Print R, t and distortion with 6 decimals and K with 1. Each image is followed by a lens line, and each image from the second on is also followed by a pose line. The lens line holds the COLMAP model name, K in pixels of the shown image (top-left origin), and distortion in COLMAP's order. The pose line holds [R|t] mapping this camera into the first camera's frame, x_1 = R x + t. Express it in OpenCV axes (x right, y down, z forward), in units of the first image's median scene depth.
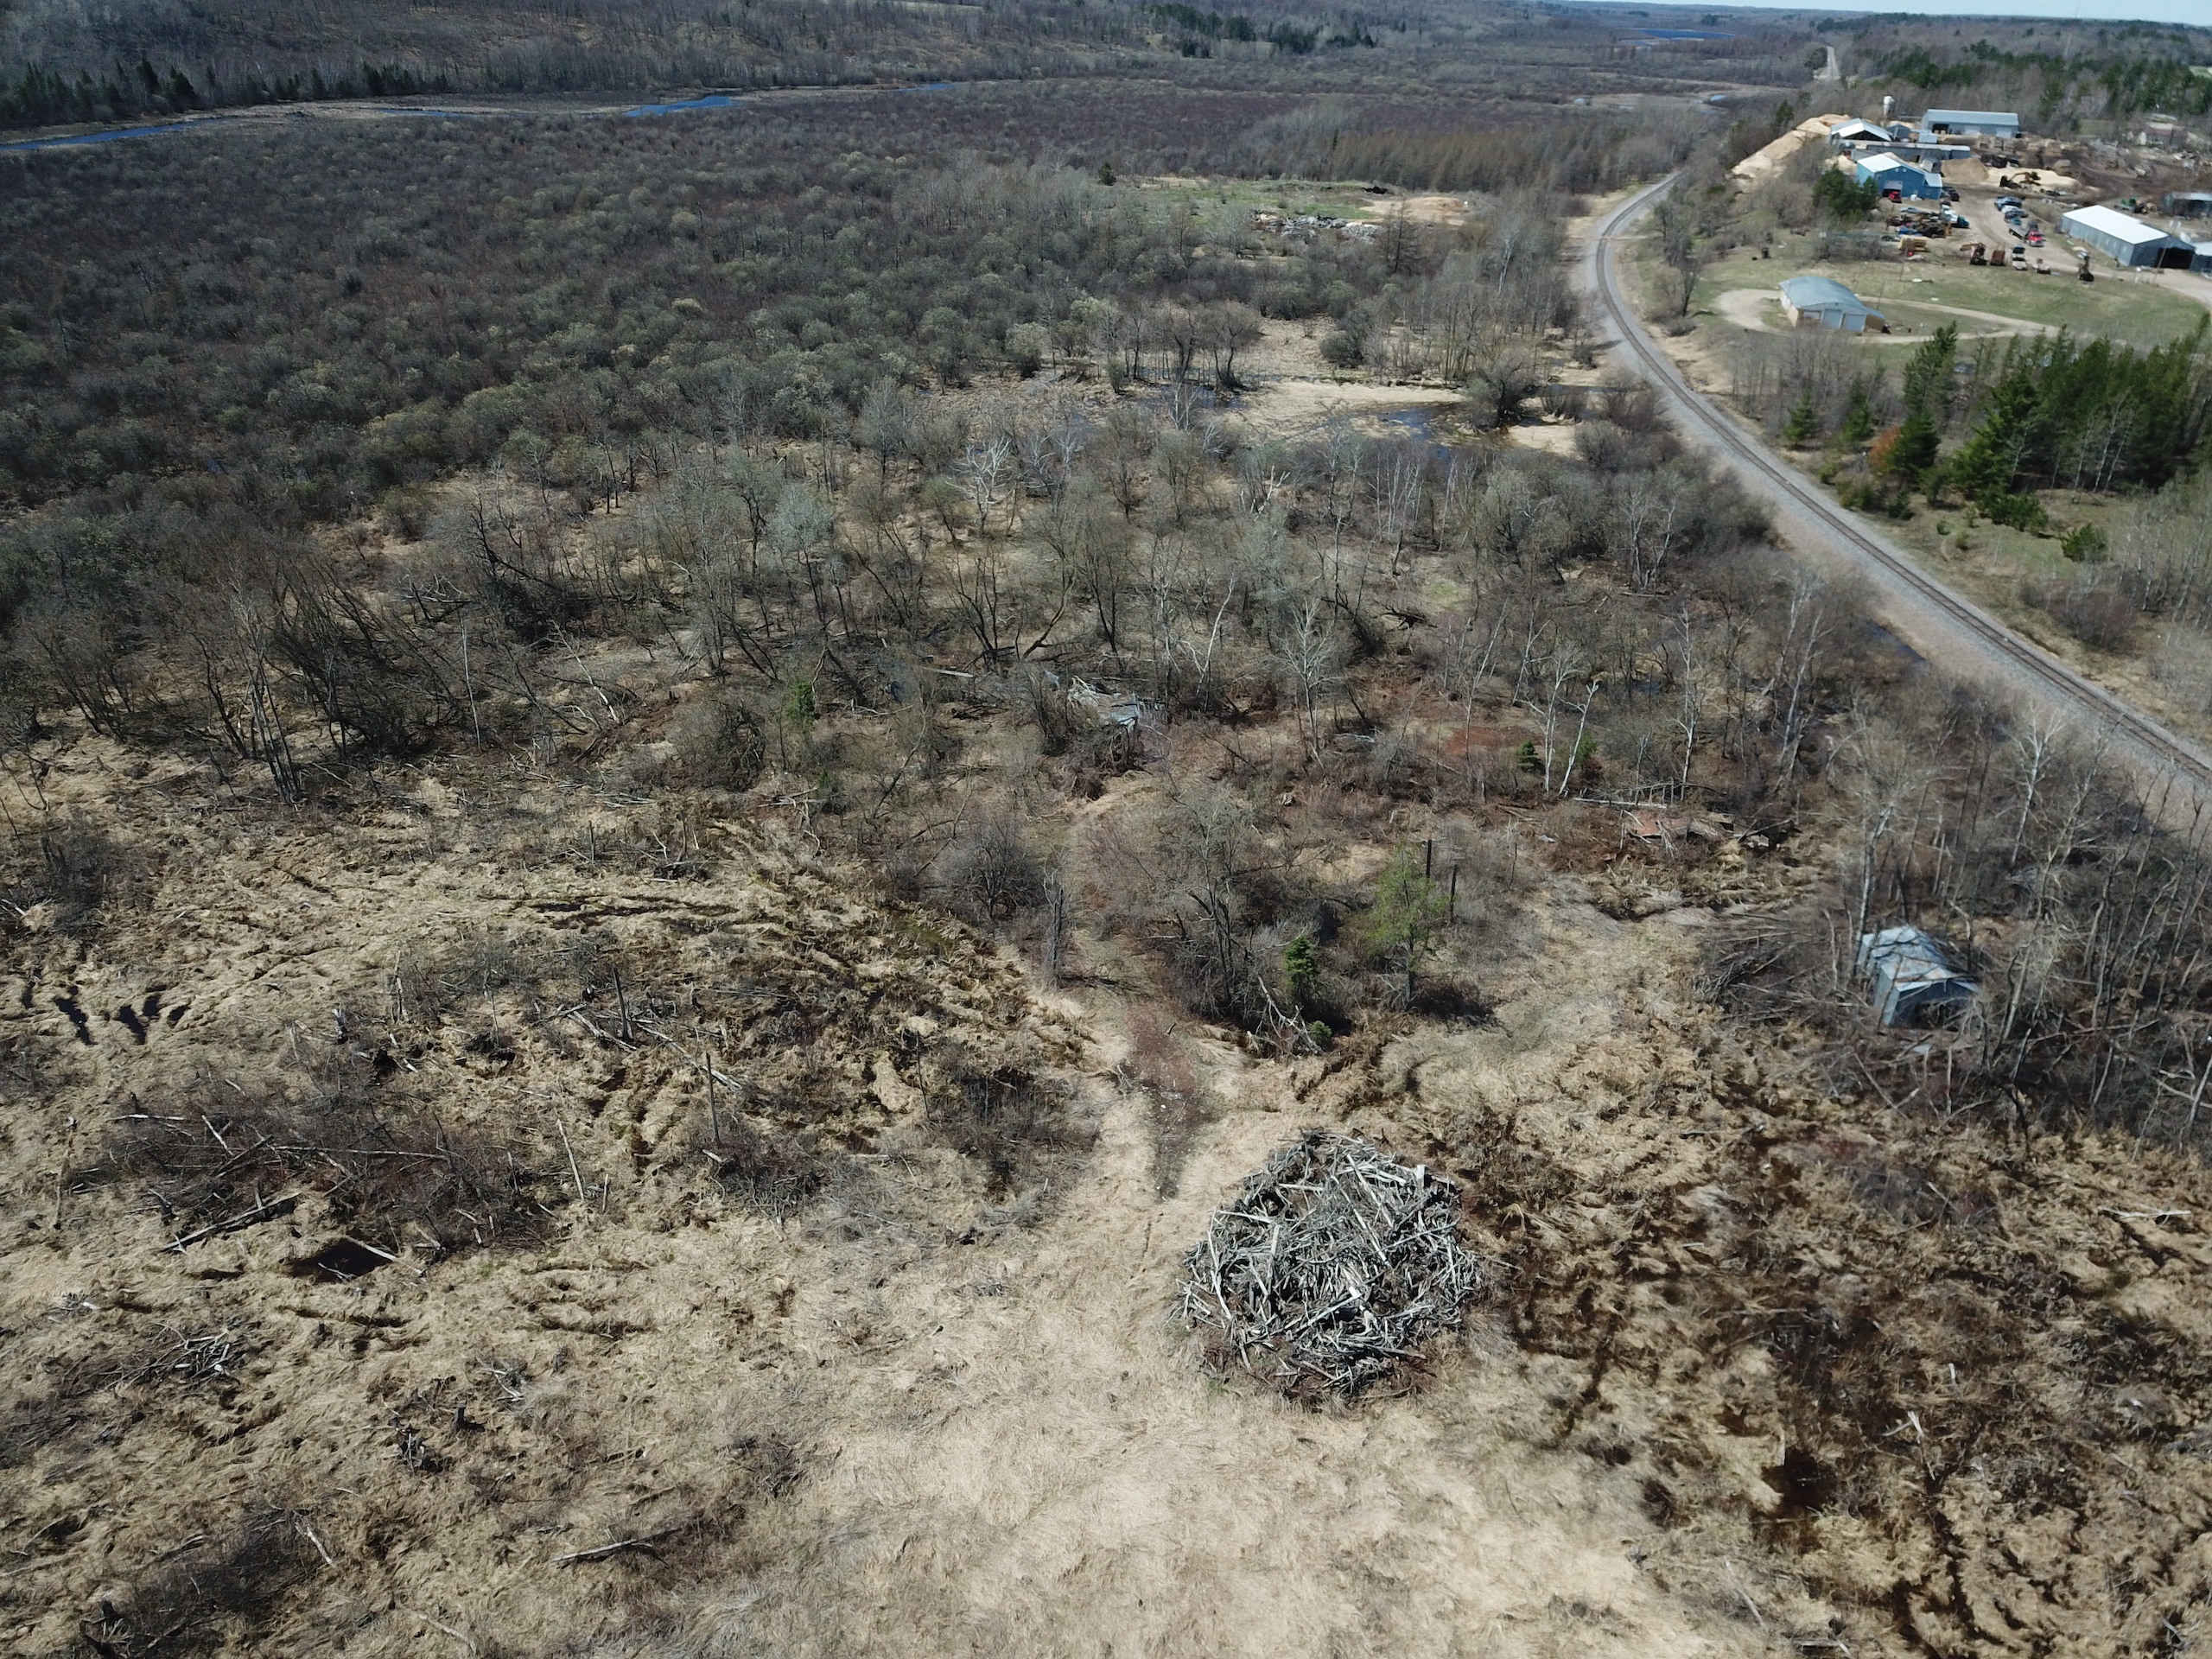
lens RADIAL K [[1689.4, 0, 1092.9], [0, 1689.4, 848.1], [0, 0, 1]] dist [0.020879, -0.016399]
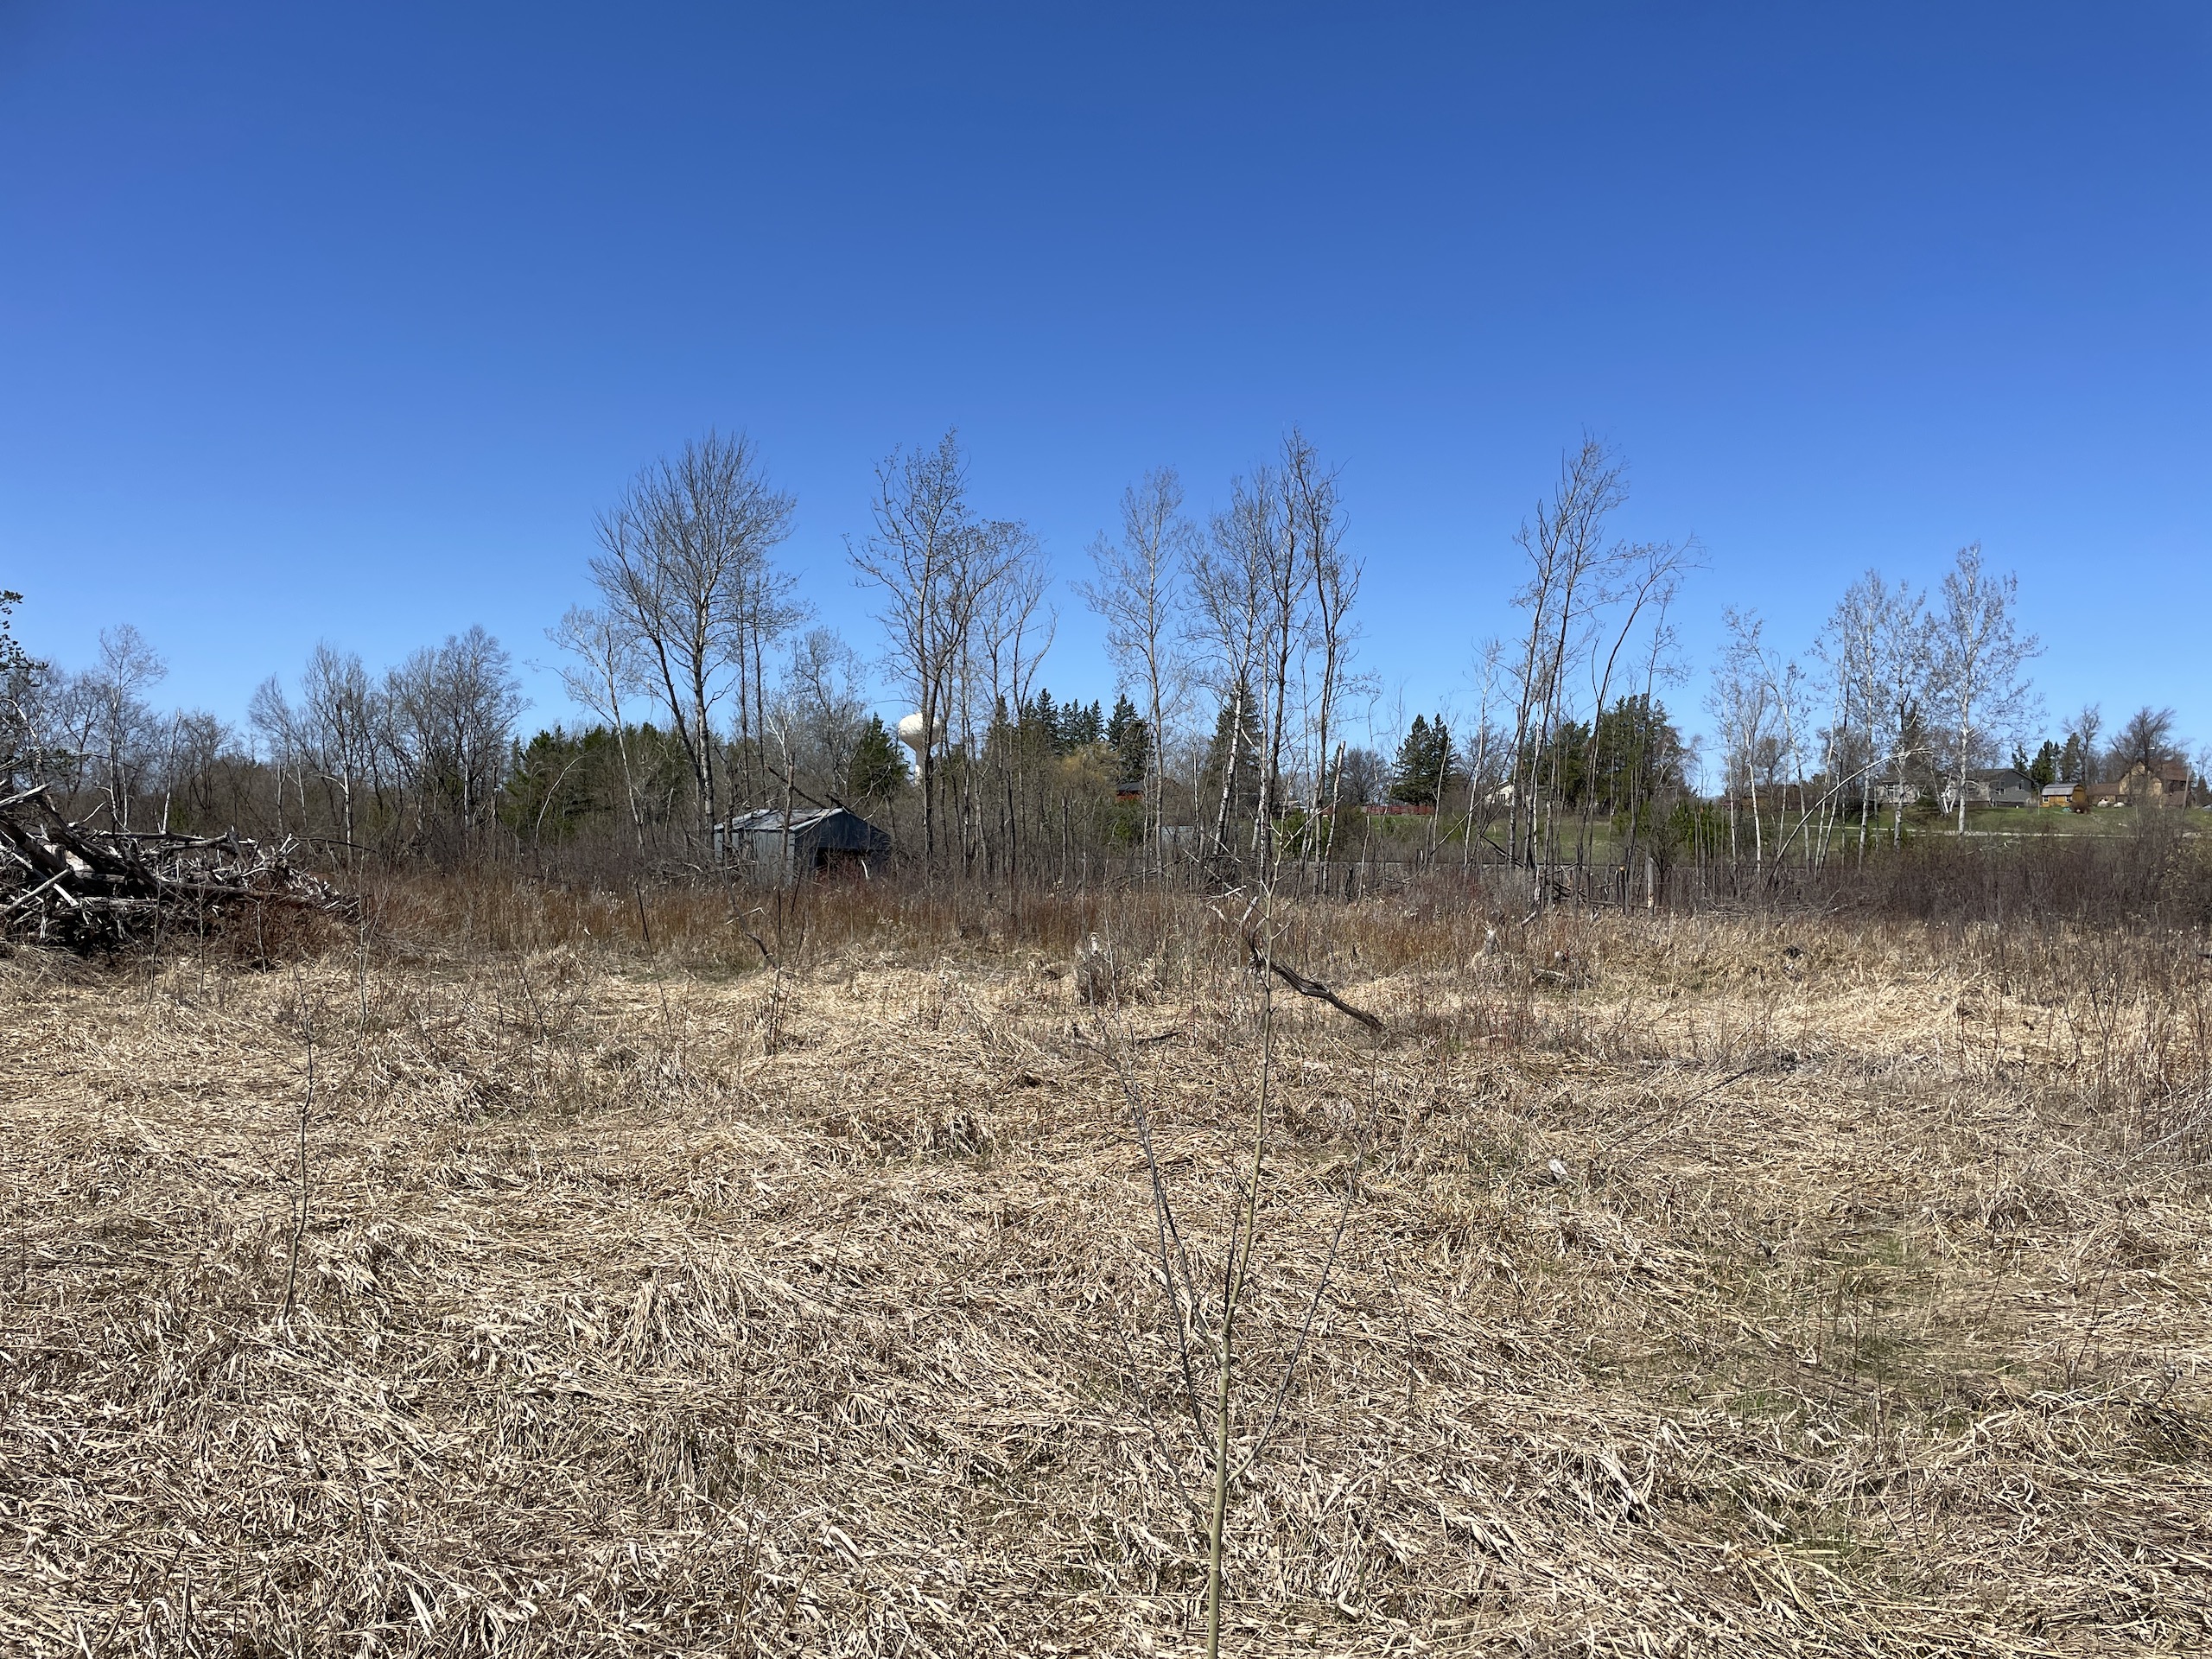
lens RADIAL K [[1649.8, 0, 1121.9], [0, 1649.8, 849.7], [0, 0, 1]] dist [0.063767, -0.079092]
pose [[0.635390, -0.020149, 0.771928, 0.033132], [0.358359, 0.893185, -0.271659, 0.292184], [-0.684001, 0.449238, 0.574741, 0.476815]]
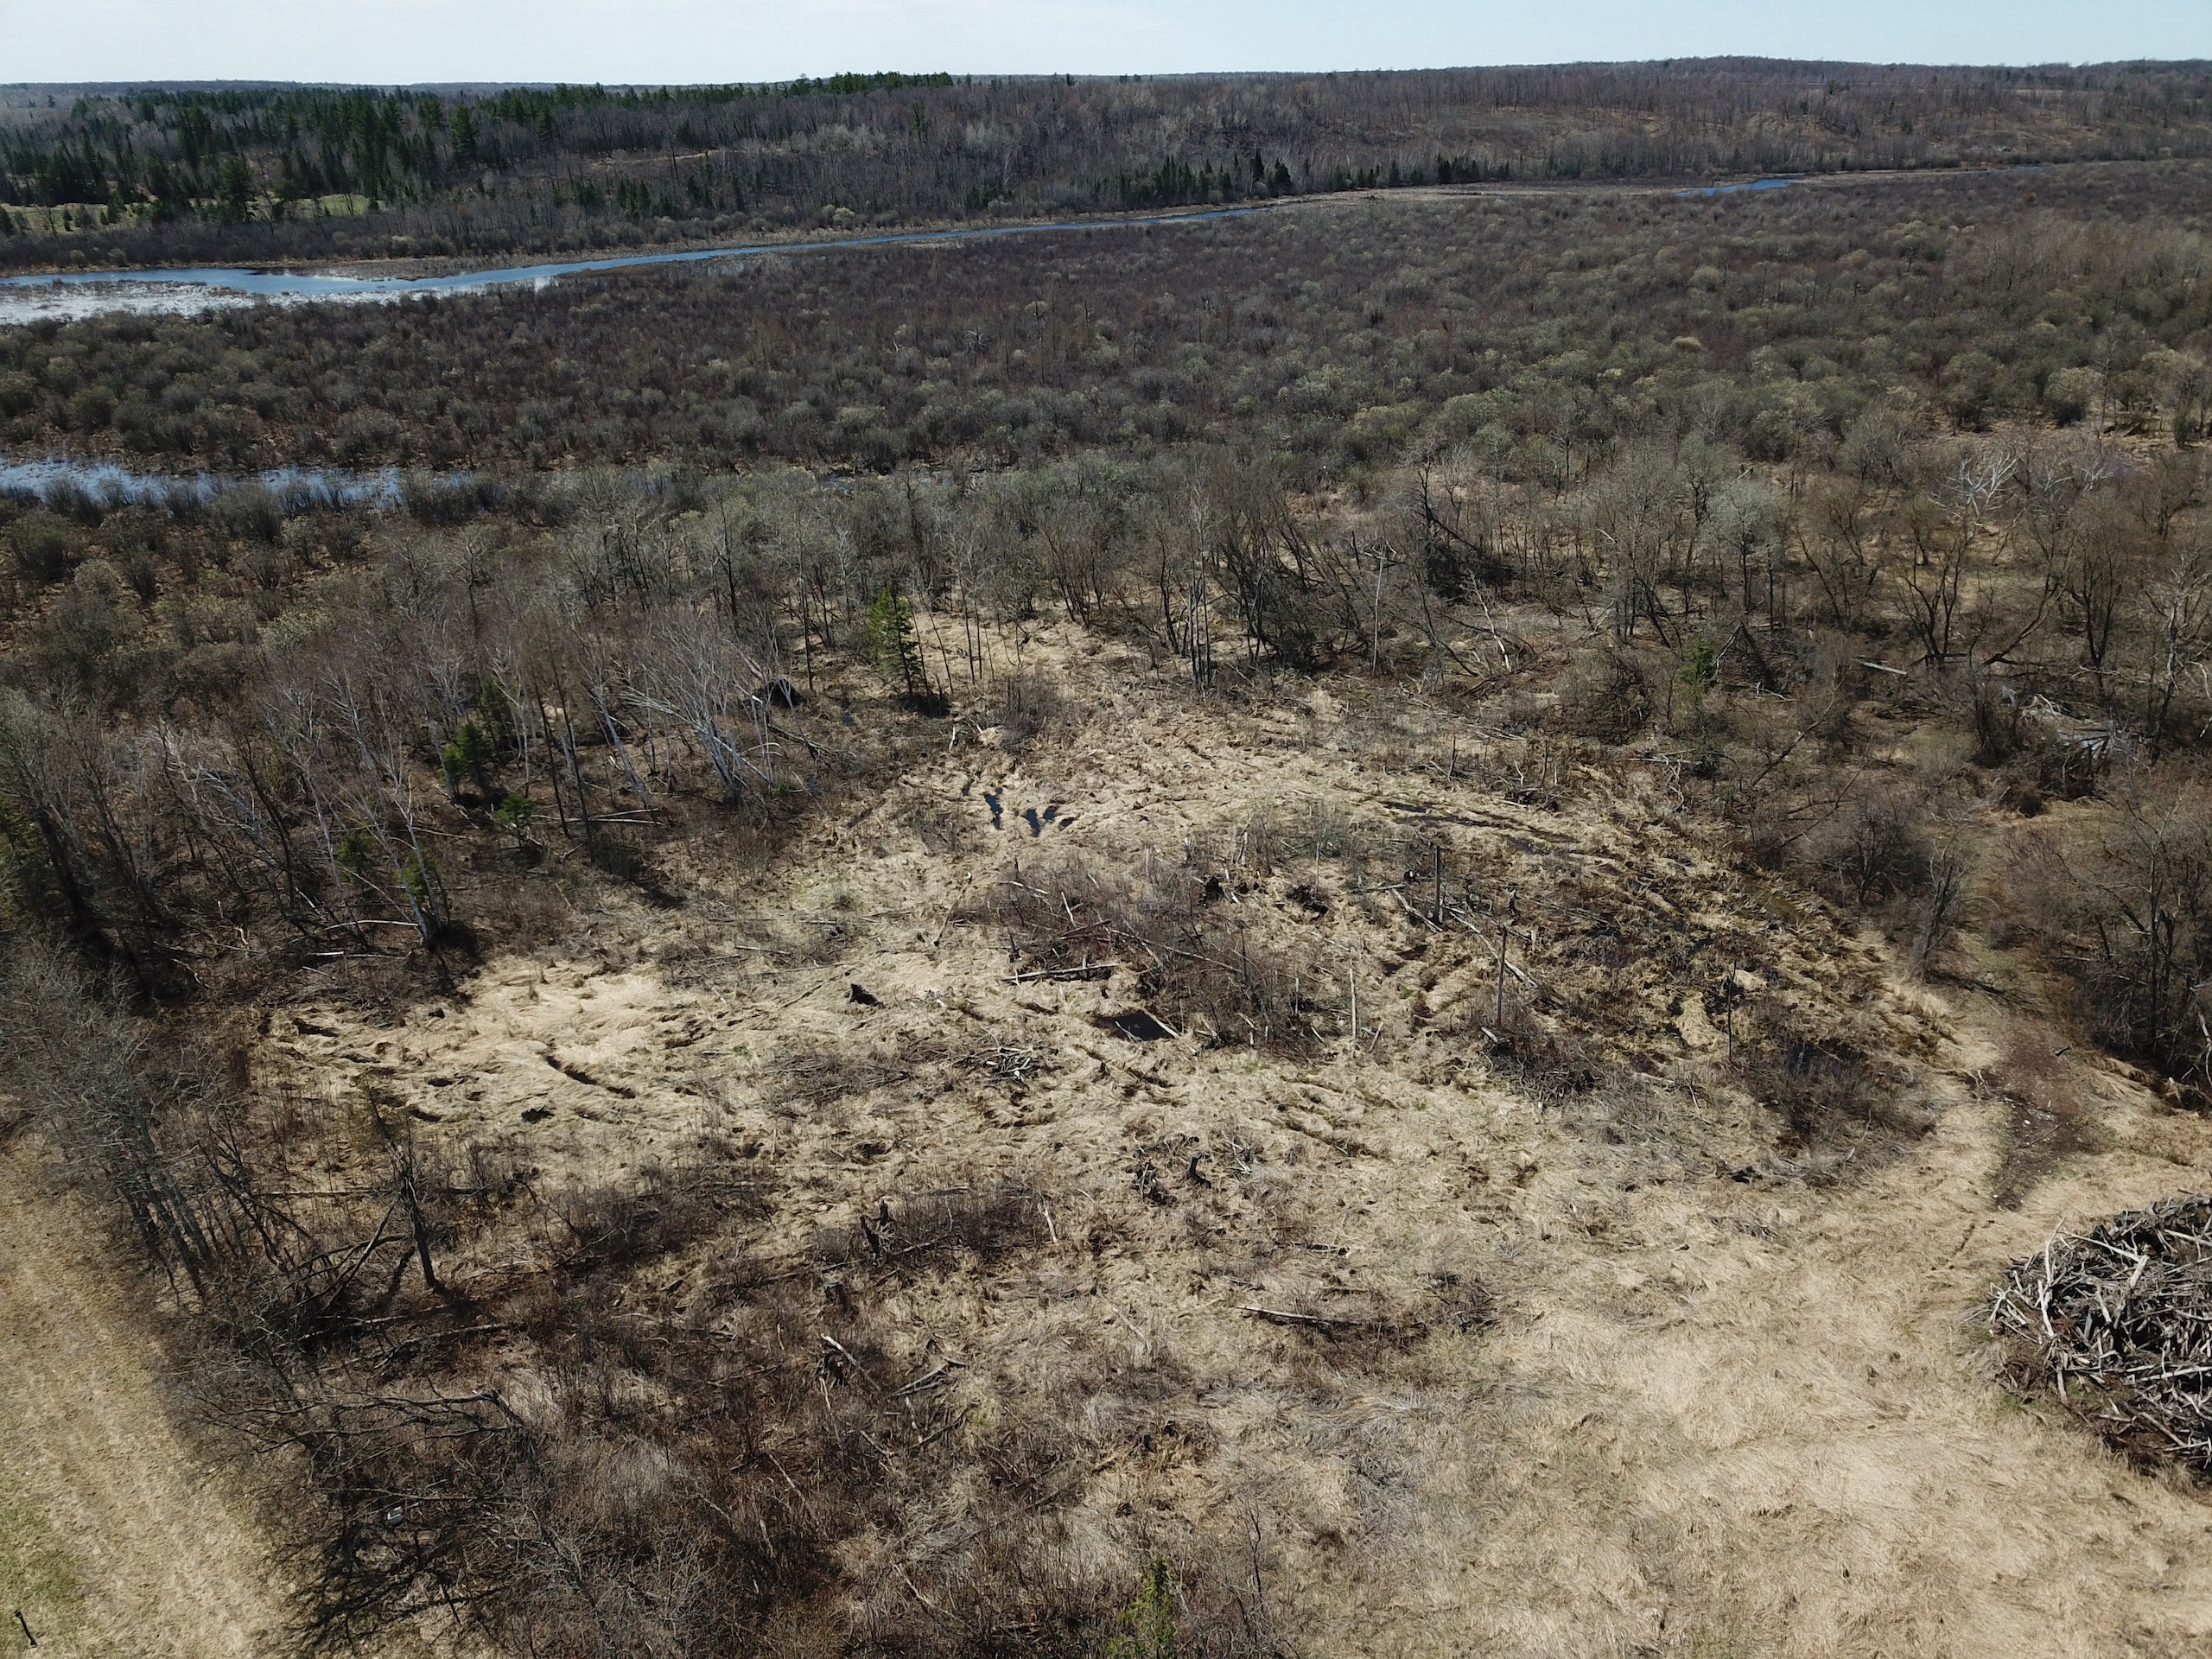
lens RADIAL K [[1689.4, 0, 1089.5], [0, 1689.4, 851.8], [0, 0, 1]] dist [0.020879, -0.016399]
pose [[0.845113, 0.183084, -0.502258, 0.039330], [-0.210310, 0.977632, 0.002494, 0.098474], [0.491480, 0.103522, 0.864714, 0.028028]]
